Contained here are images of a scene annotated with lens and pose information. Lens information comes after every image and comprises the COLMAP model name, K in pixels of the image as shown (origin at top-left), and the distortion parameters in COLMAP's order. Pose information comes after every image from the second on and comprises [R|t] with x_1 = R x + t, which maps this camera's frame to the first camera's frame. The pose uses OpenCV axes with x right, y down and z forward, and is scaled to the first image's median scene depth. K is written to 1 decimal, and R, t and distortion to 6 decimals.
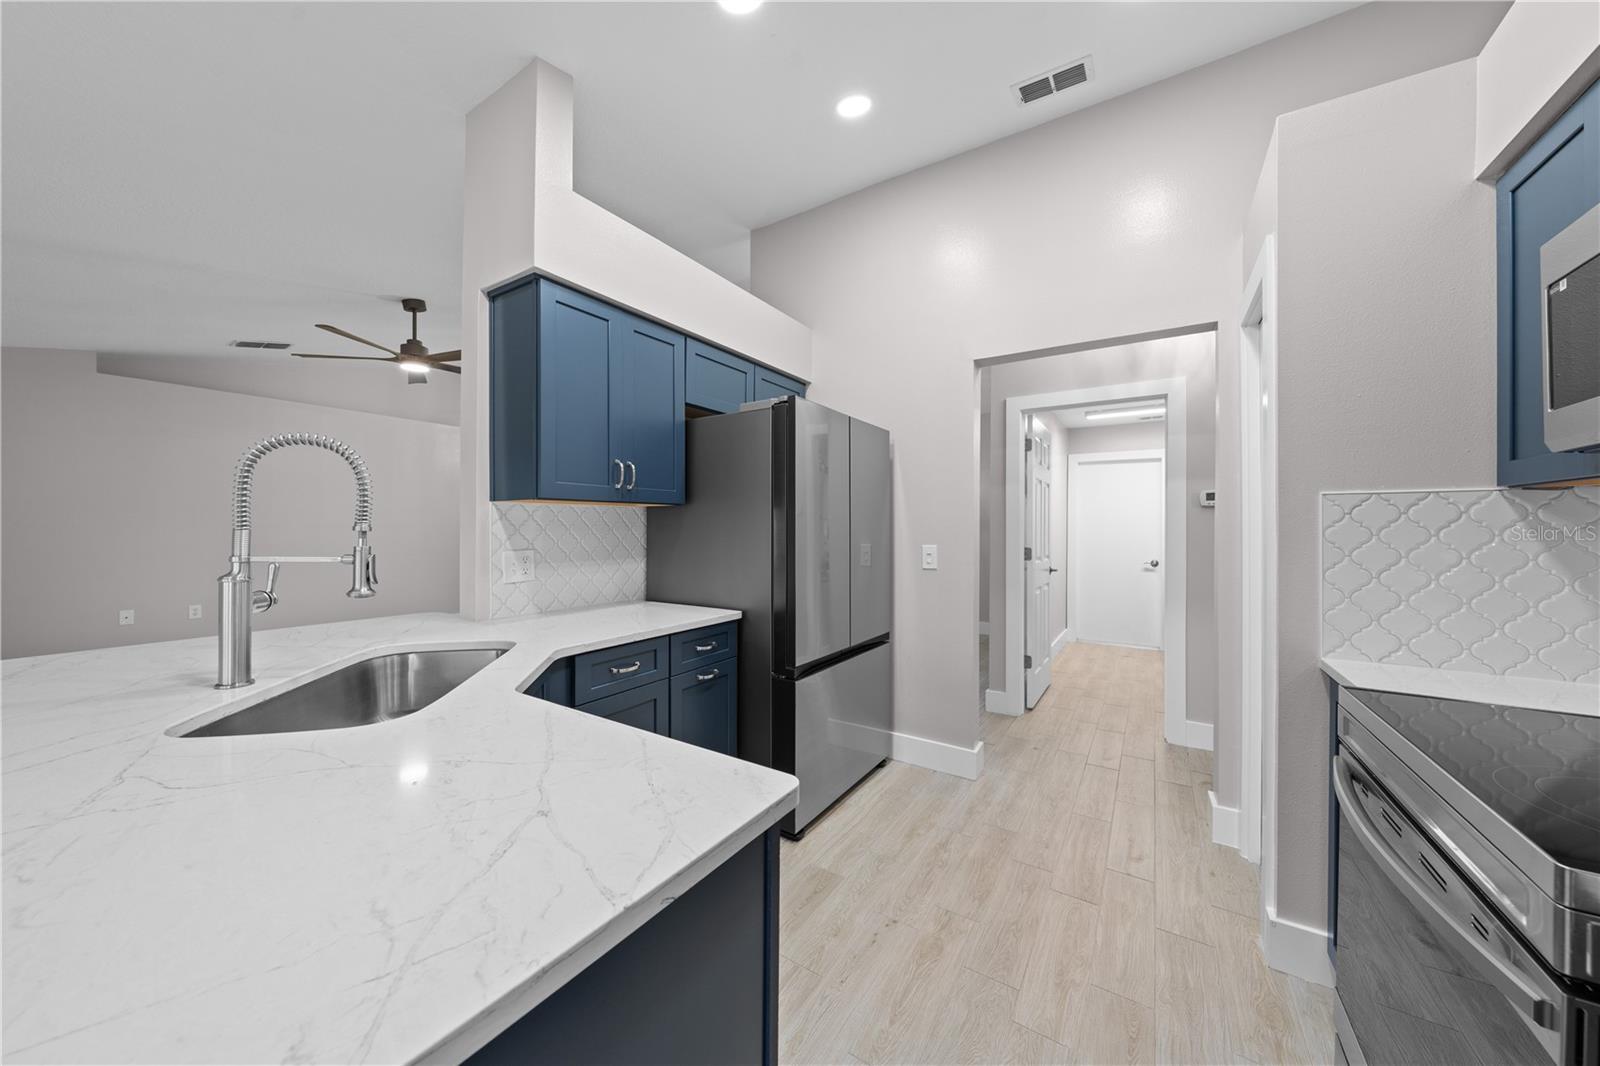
lens RADIAL K [[540.5, 0, 803.1], [0, 540.5, 527.4], [0, 0, 1]] dist [-0.001025, -0.000006]
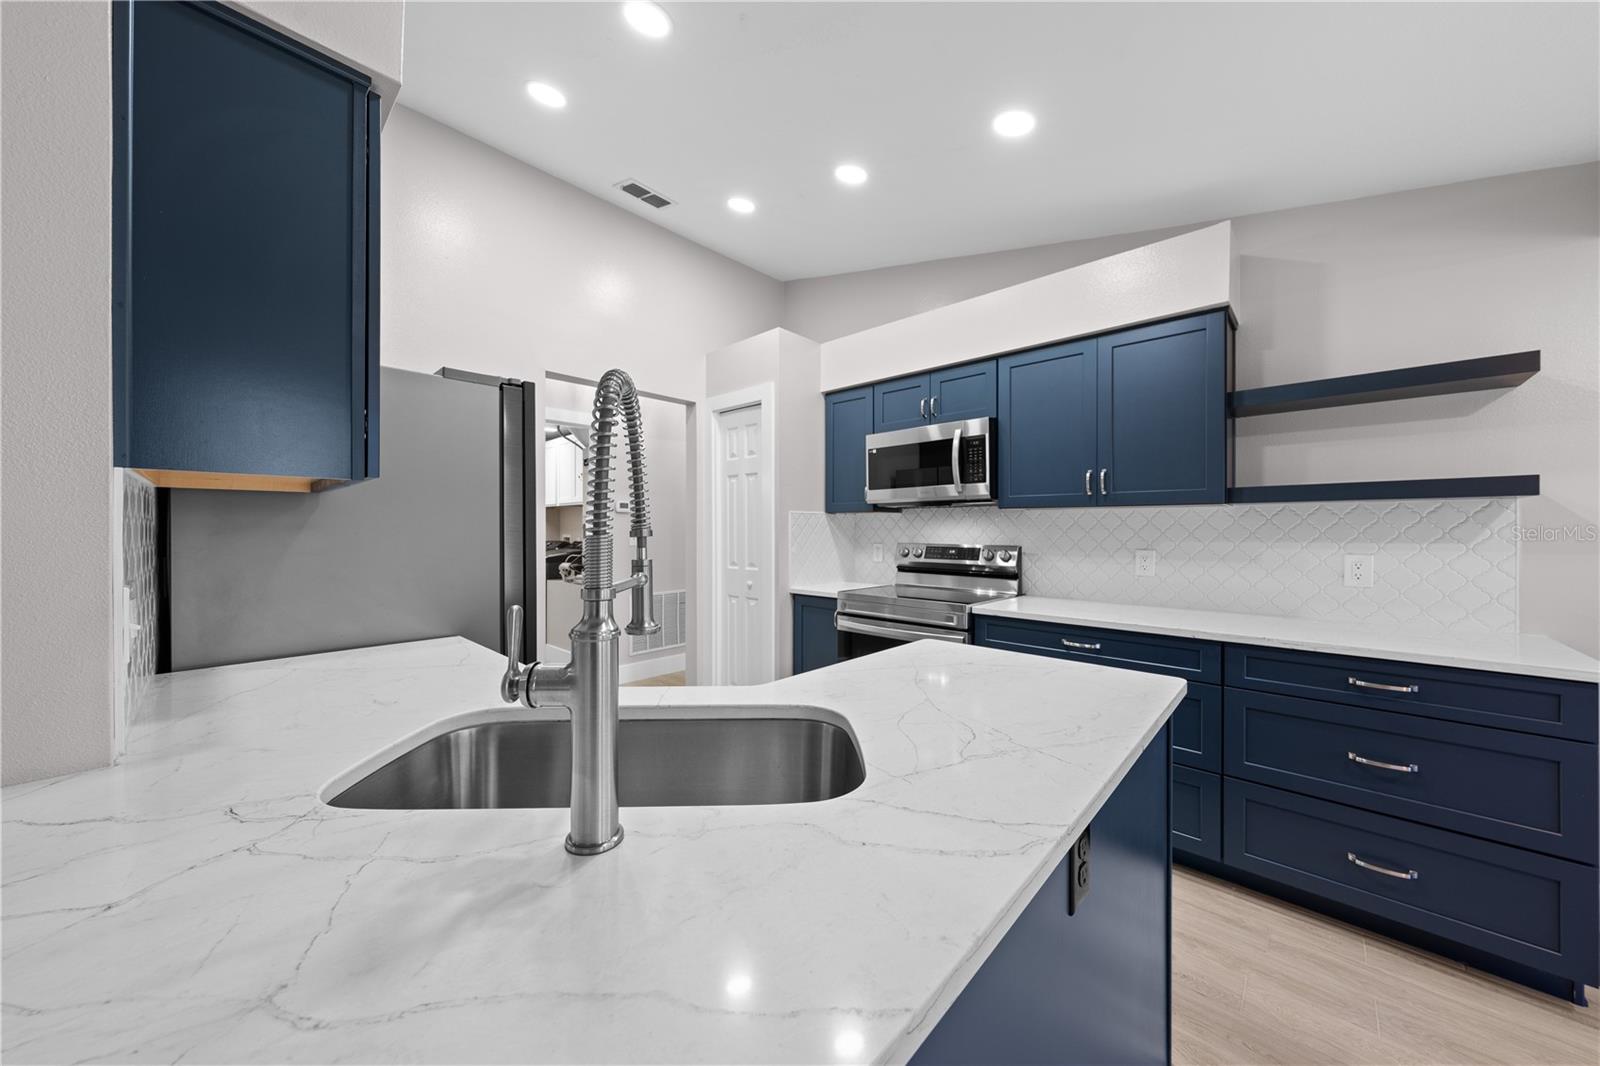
lens RADIAL K [[549.4, 0, 801.0], [0, 549.4, 529.3], [0, 0, 1]] dist [0.000033, 0.000069]
pose [[0.175836, -0.004123, 0.984411, -0.763019], [-0.002614, 0.999986, 0.004656, -0.002811], [-0.984416, -0.003392, 0.175822, 0.356807]]
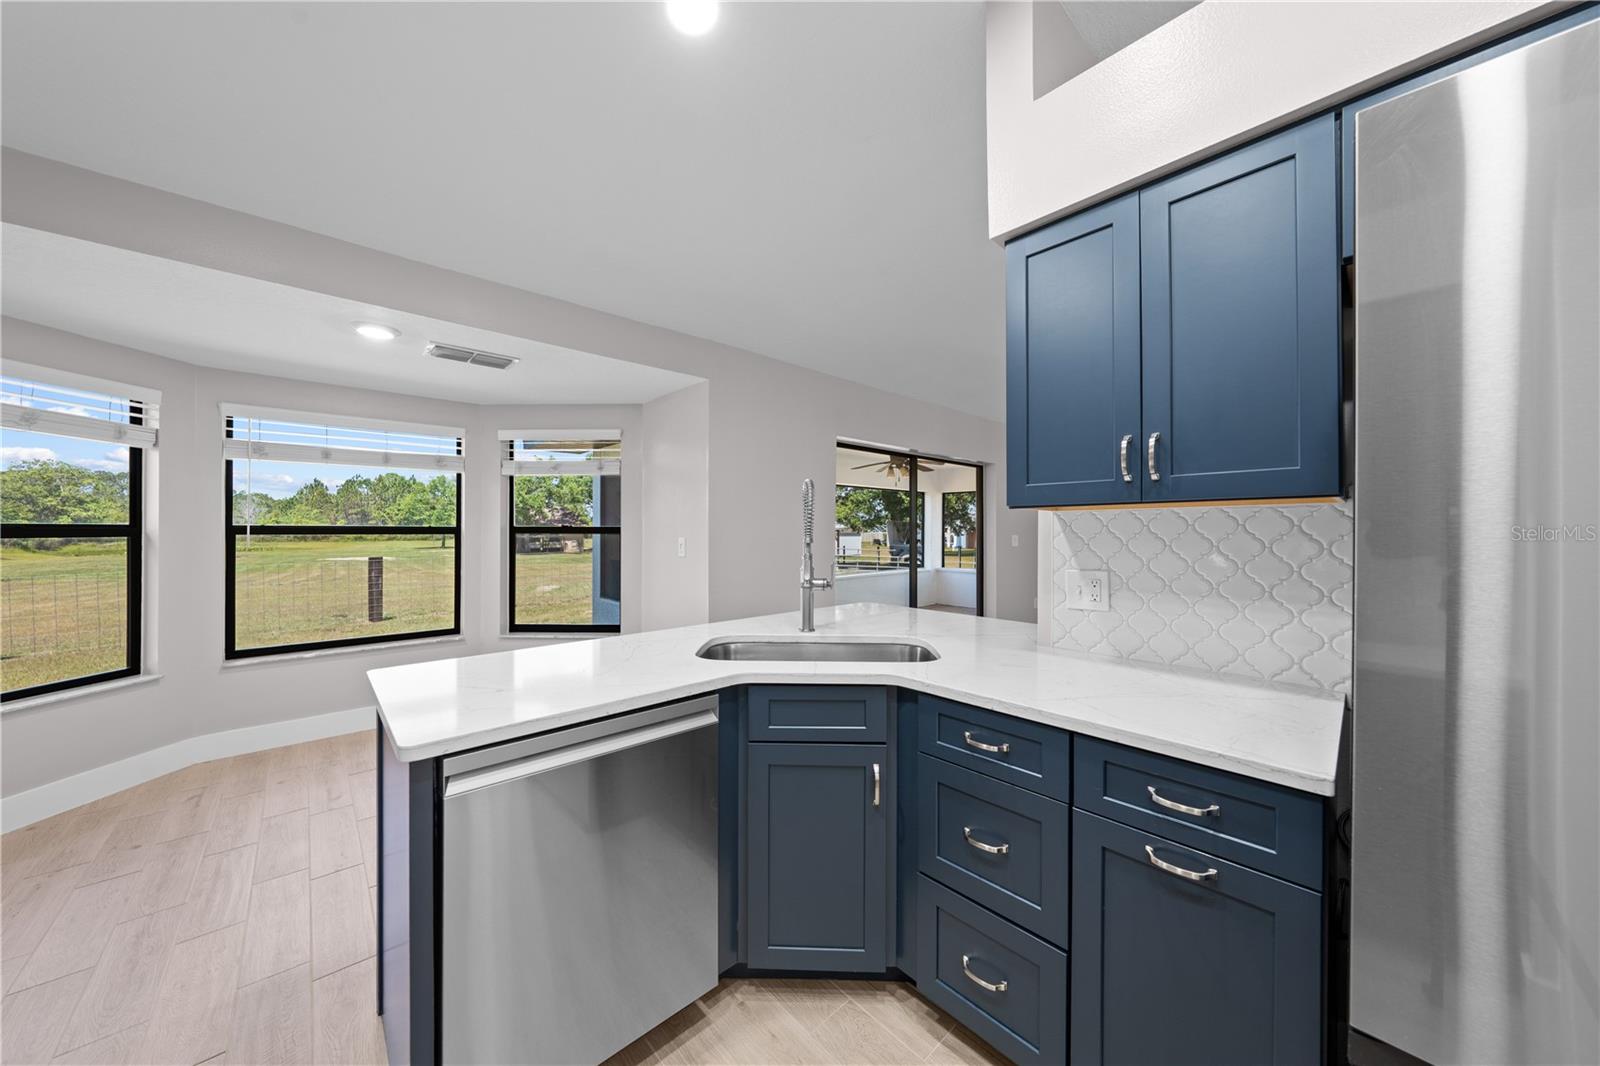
lens RADIAL K [[539.0, 0, 799.4], [0, 539.0, 530.2], [0, 0, 1]] dist [-0.001617, -0.000045]
pose [[-0.246646, -0.004708, -0.969094, 0.311170], [-0.002805, 0.999987, -0.004144, -0.010854], [0.969102, 0.001696, -0.246656, 0.698117]]
